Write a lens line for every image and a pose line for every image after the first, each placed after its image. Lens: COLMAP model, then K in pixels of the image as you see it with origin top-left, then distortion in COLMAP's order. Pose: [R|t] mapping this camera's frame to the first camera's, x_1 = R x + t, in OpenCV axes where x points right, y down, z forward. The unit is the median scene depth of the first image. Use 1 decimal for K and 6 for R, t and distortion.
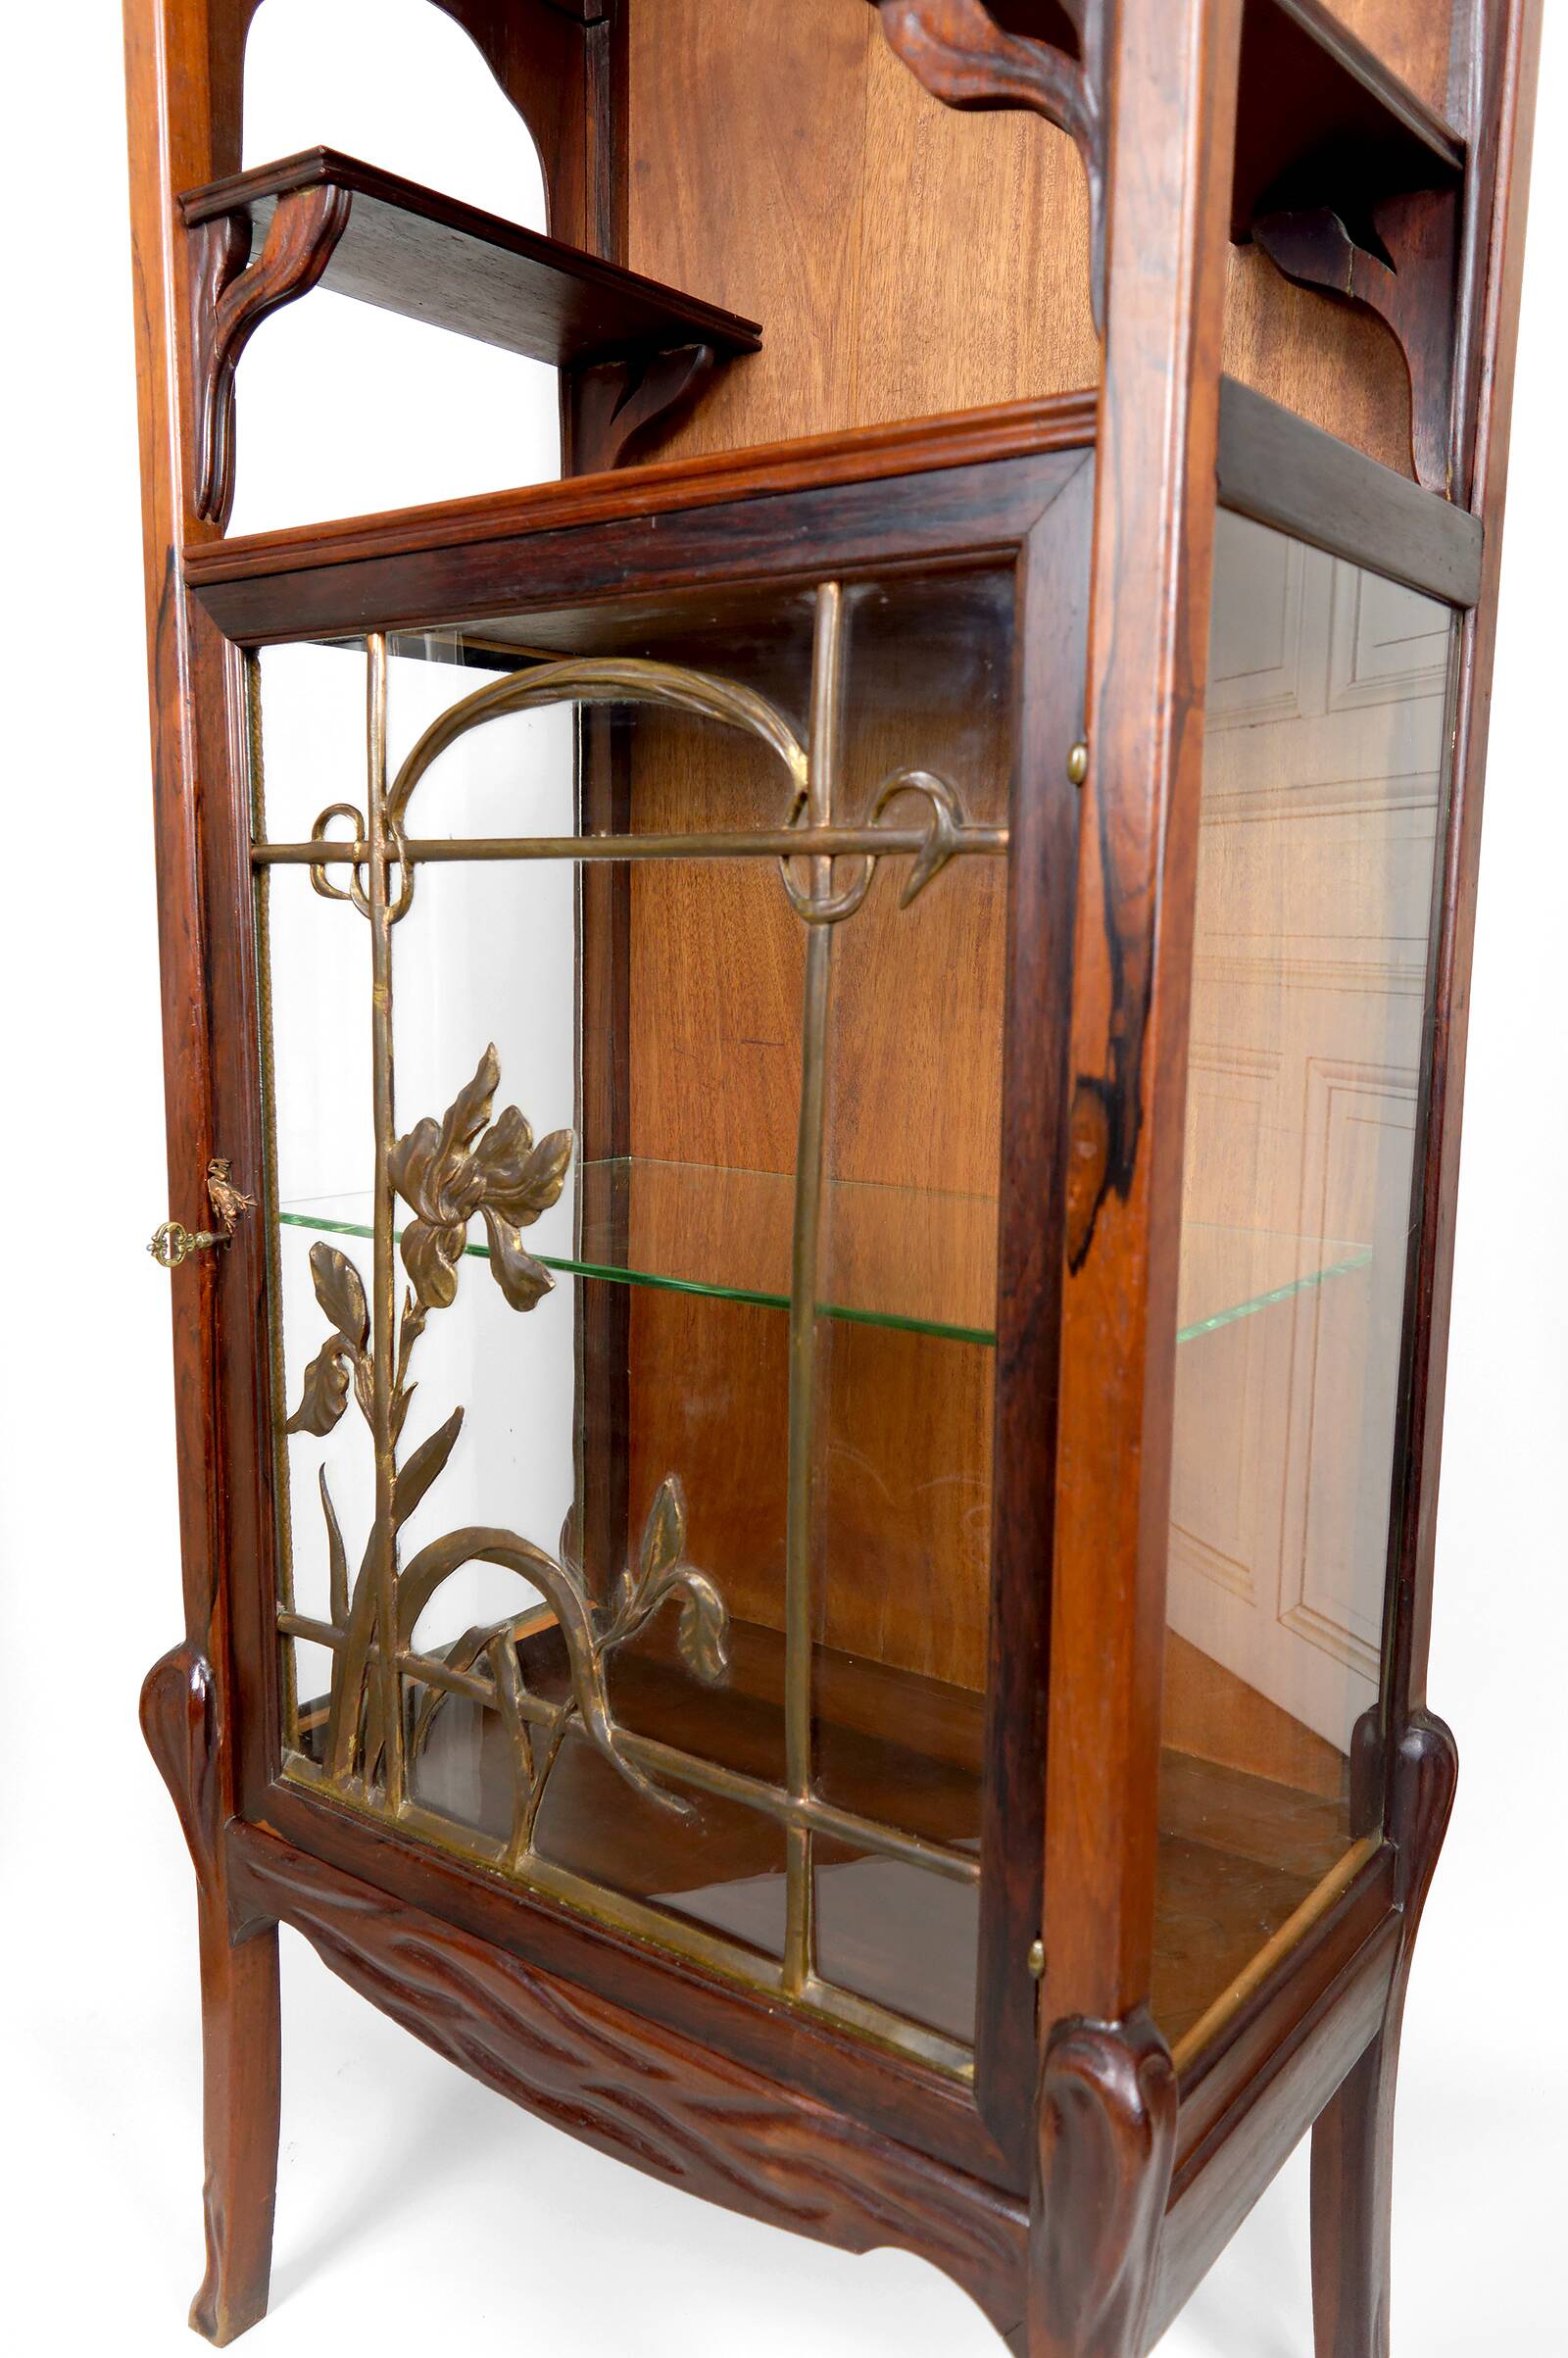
lens RADIAL K [[1850.4, 0, 777.4], [0, 1850.4, 1192.7], [0, 0, 1]] dist [0.011285, -0.008255]
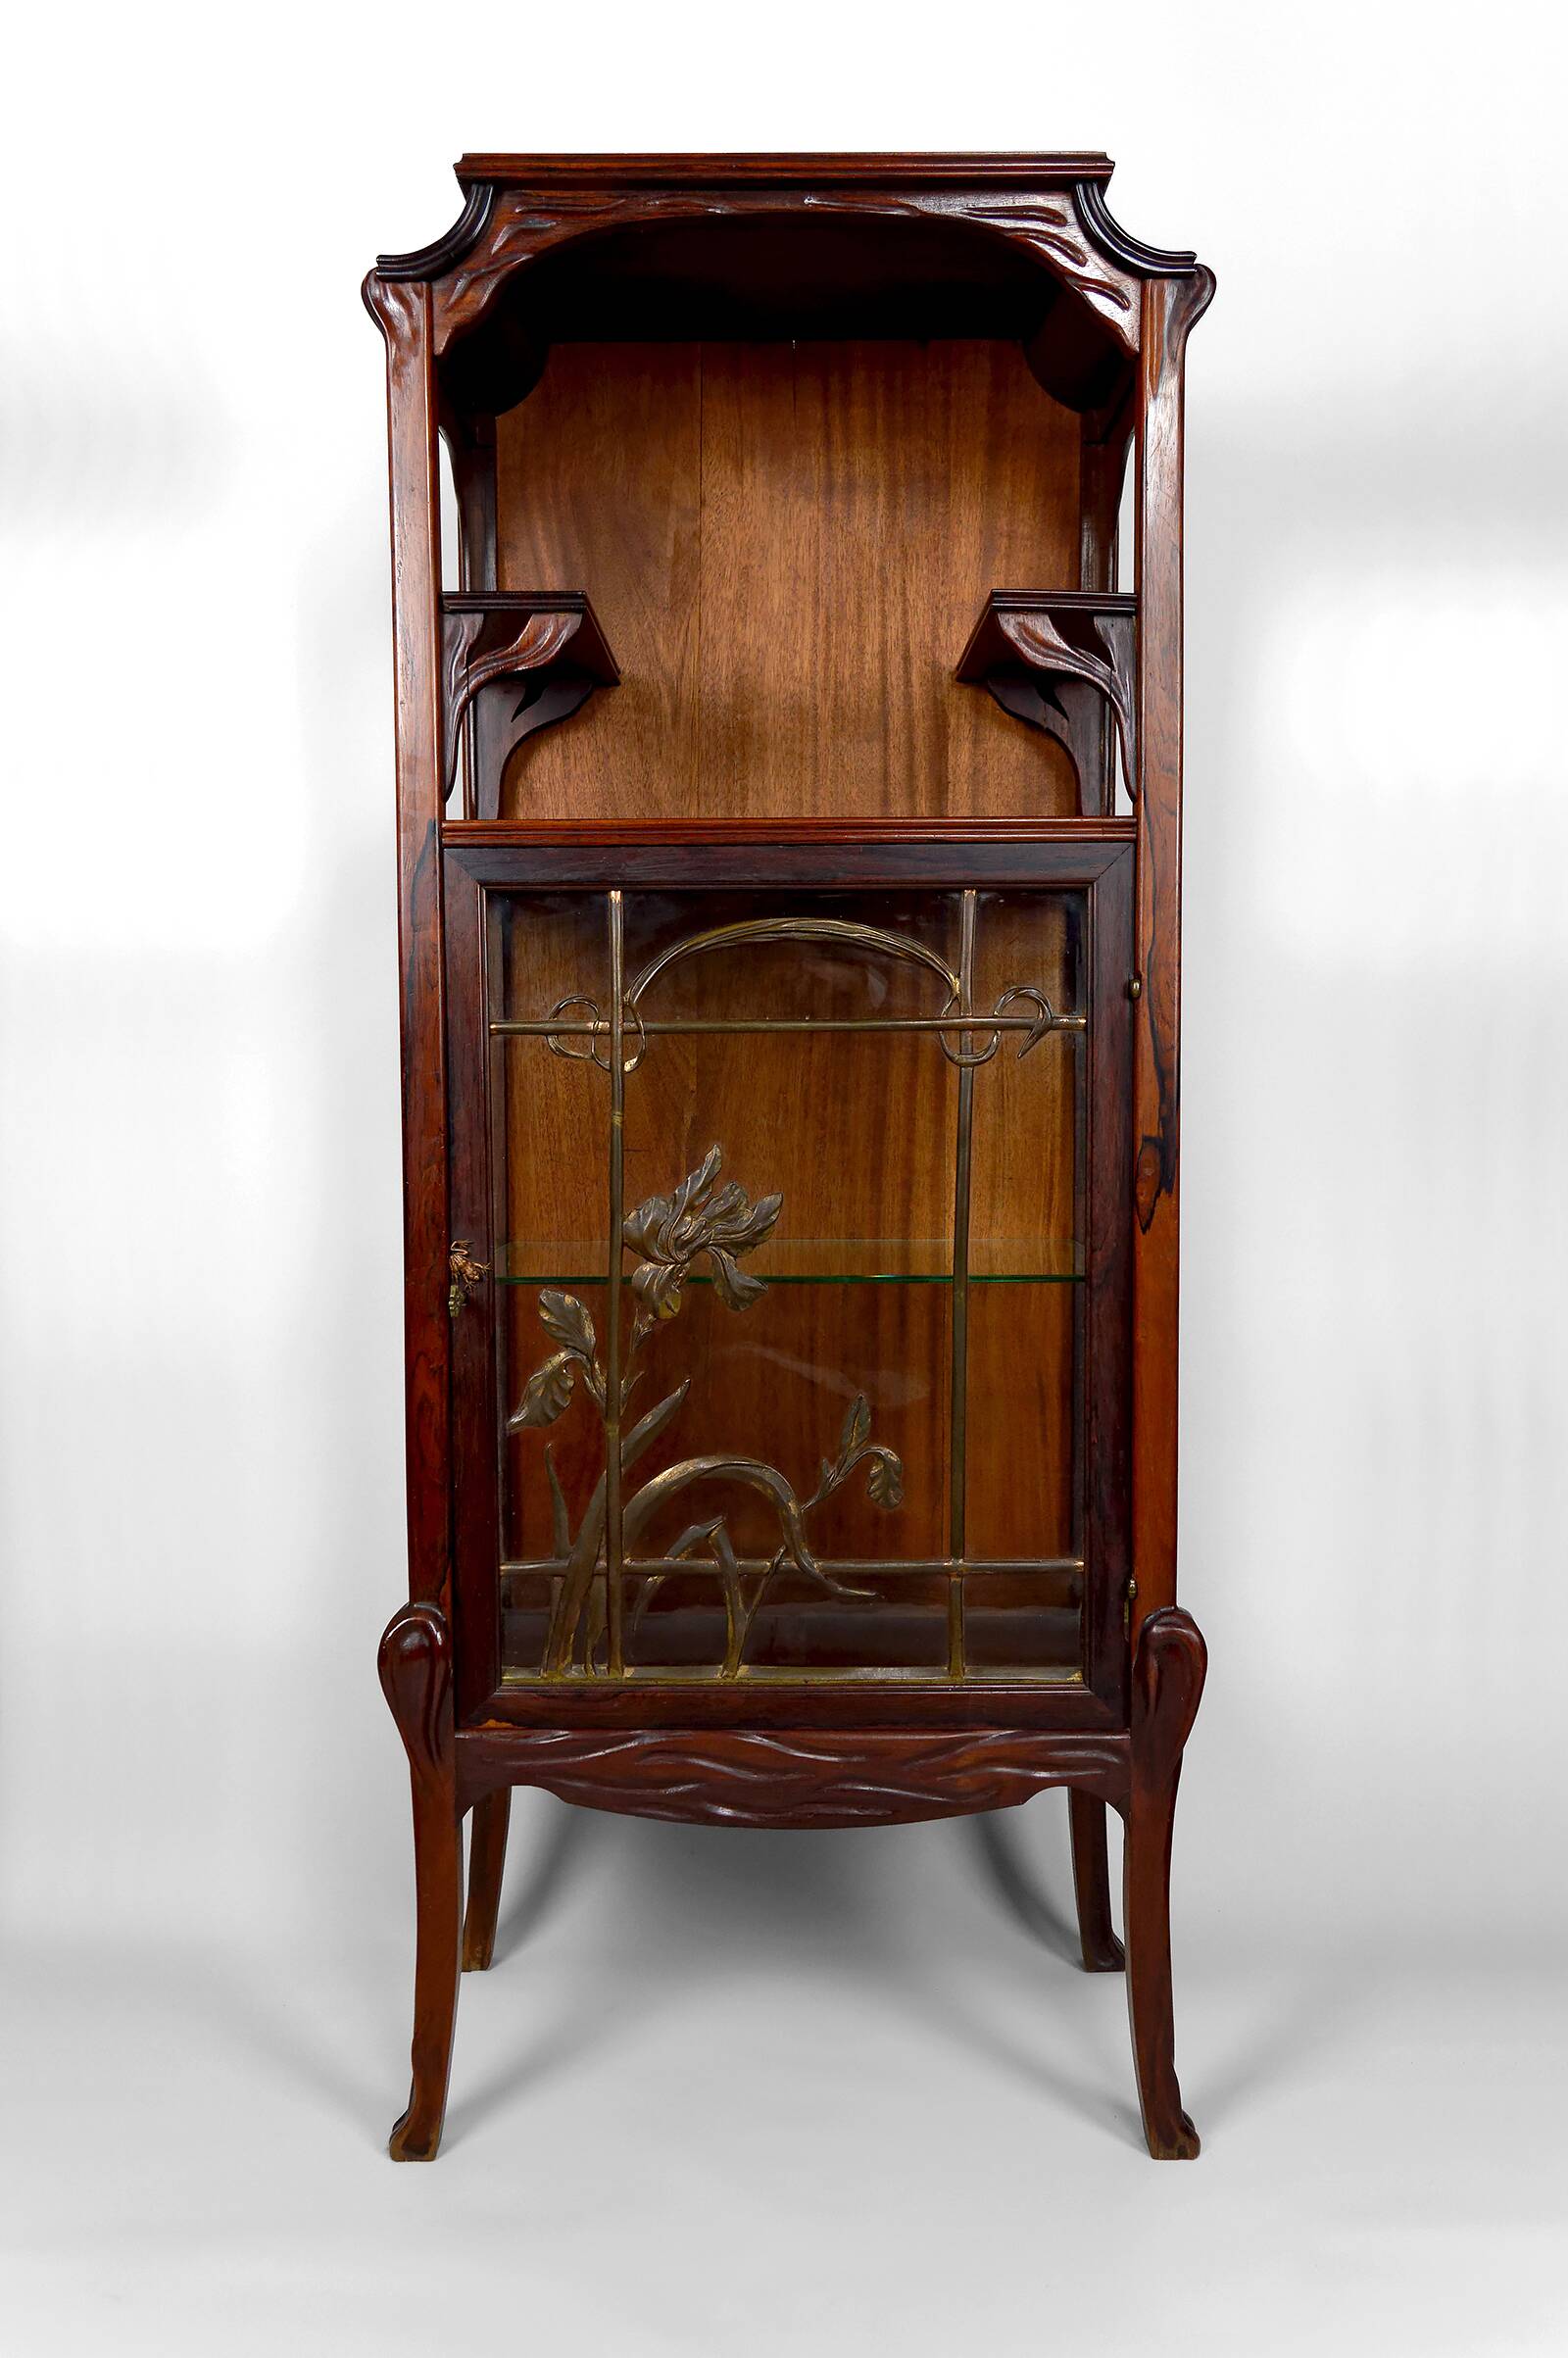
lens RADIAL K [[2045.3, 0, 771.5], [0, 2045.3, 1194.9], [0, 0, 1]] dist [0.004070, -0.001001]
pose [[0.803947, -0.059827, 0.591684, -1.057475], [0.103550, 0.993811, -0.040210, 0.035305], [-0.585617, 0.093595, 0.805166, -0.413179]]
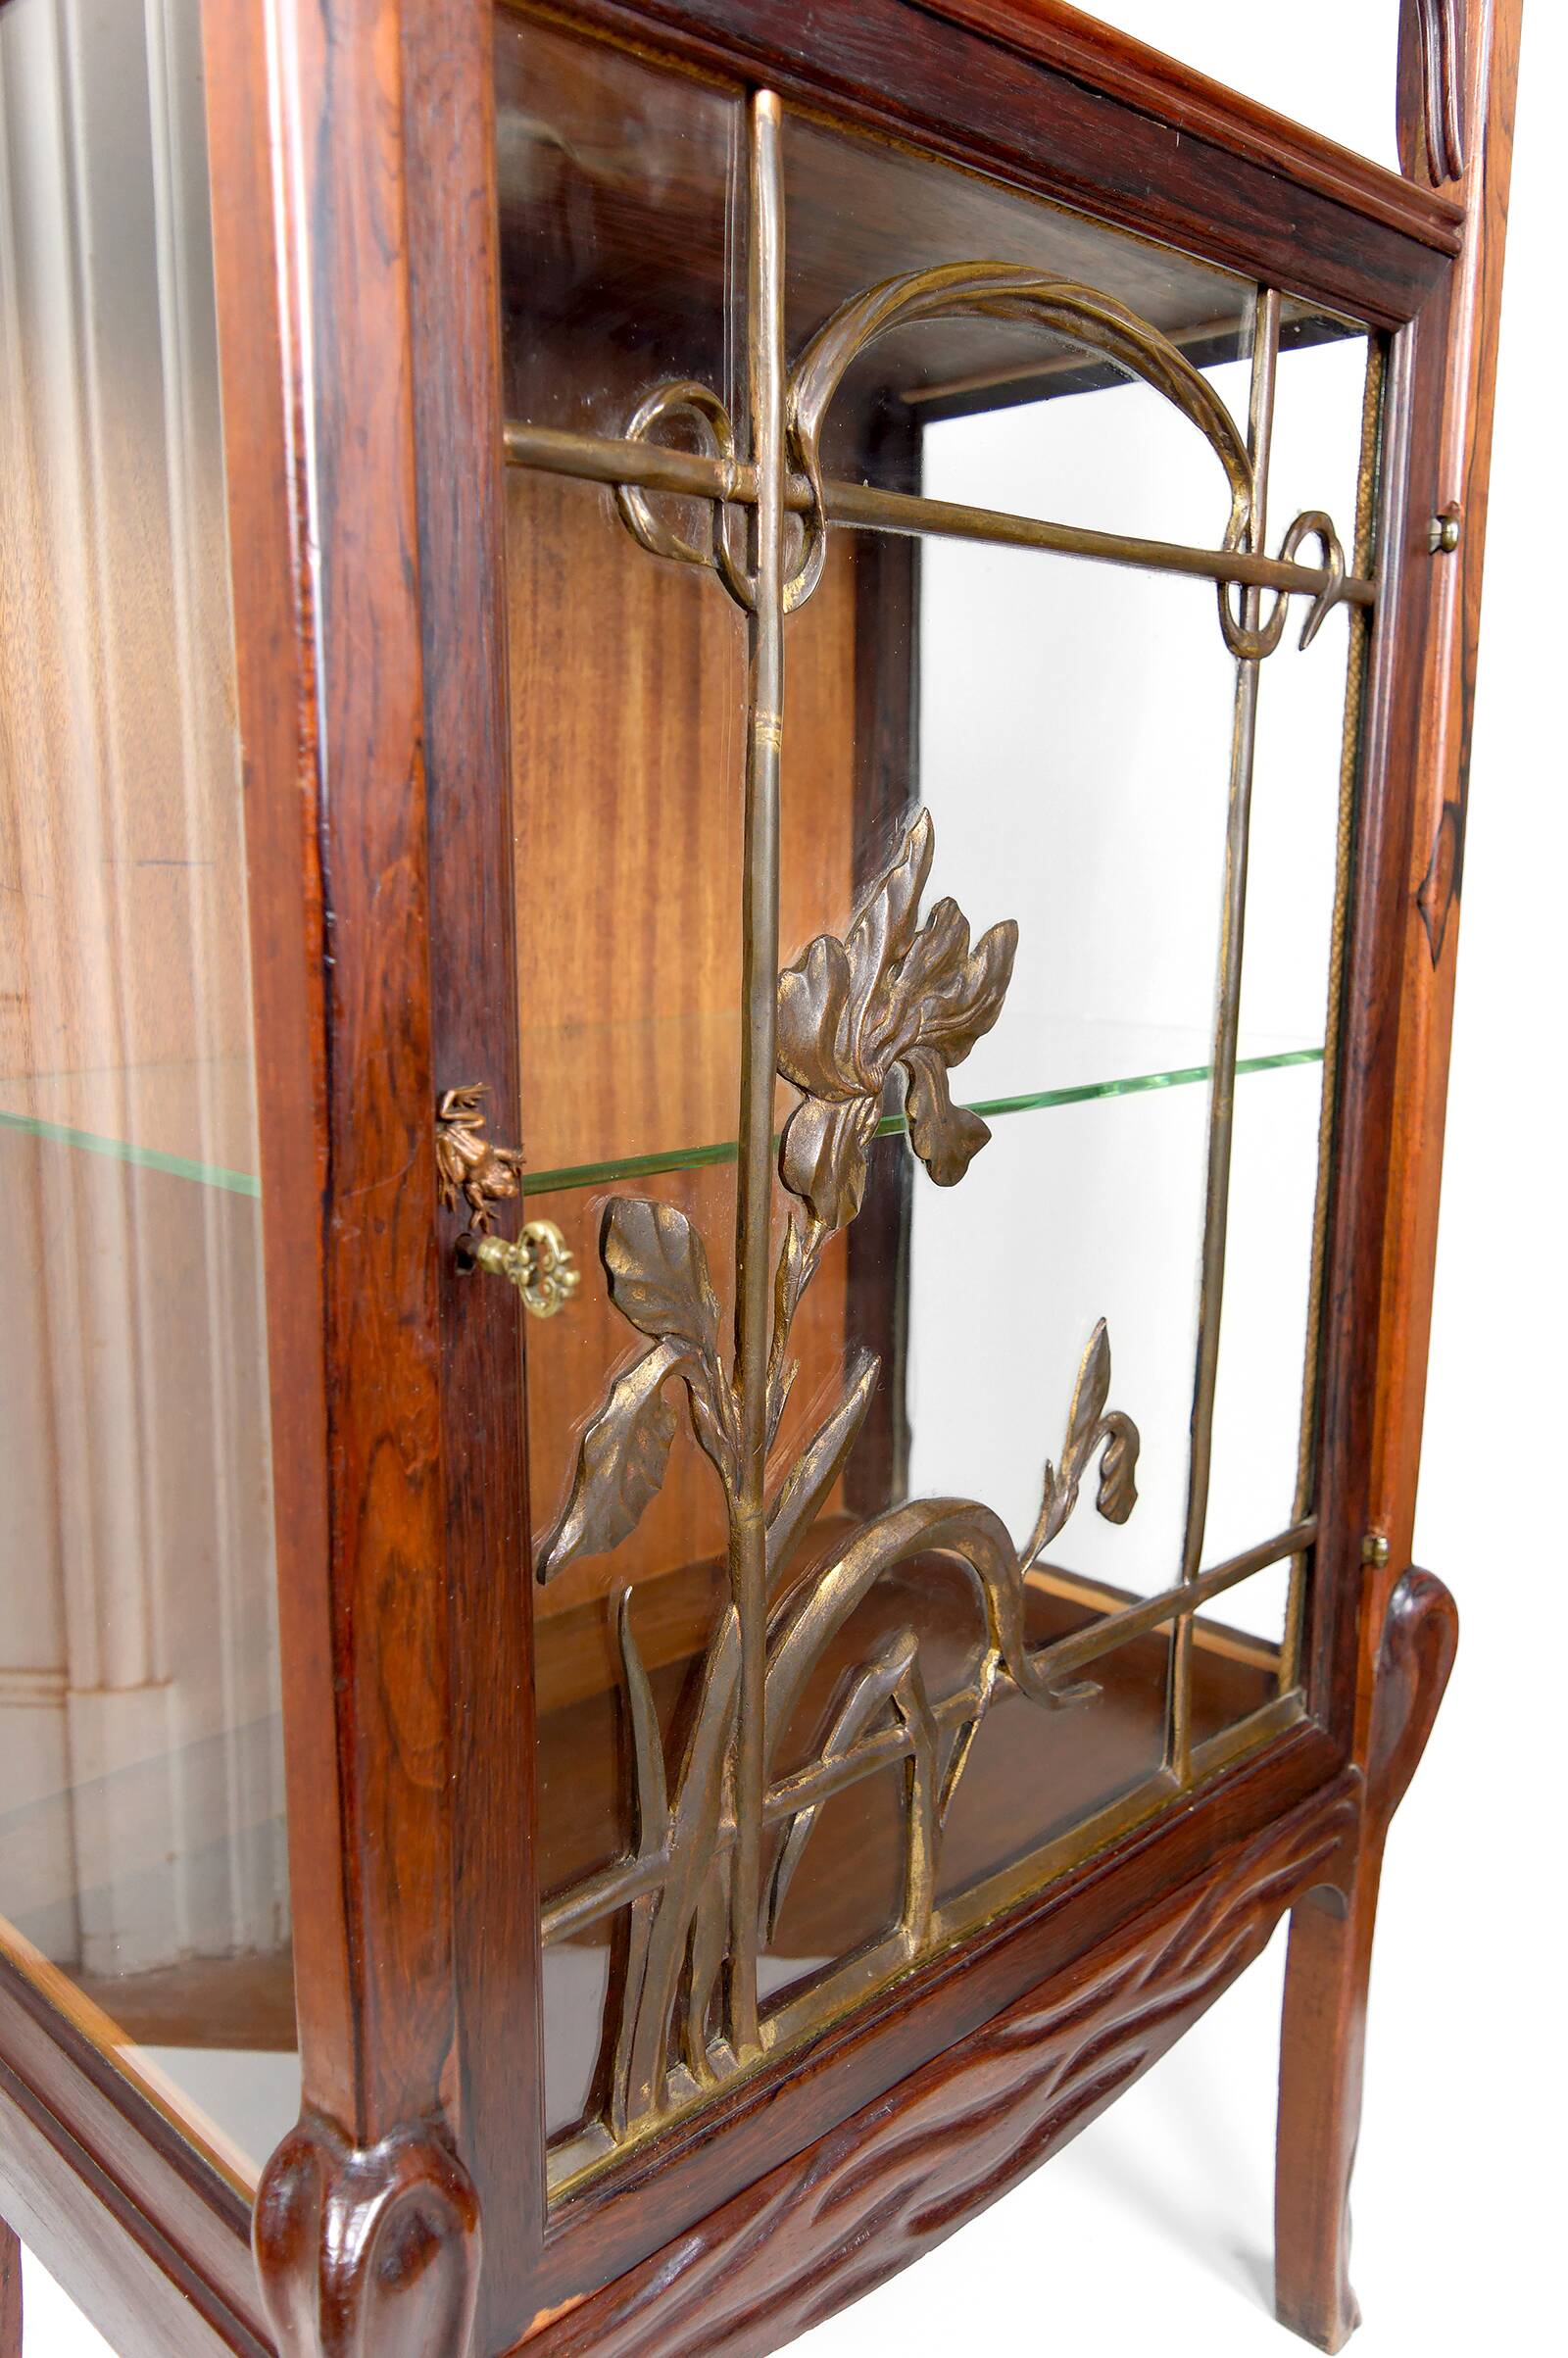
lens RADIAL K [[1850.4, 0, 776.6], [0, 1850.4, 1192.1], [0, 0, 1]] dist [0.011285, -0.008255]
pose [[0.140911, -0.201657, 0.969267, -0.774211], [0.147412, 0.972396, 0.180877, -0.067721], [-0.978986, 0.117394, 0.166748, 0.862716]]
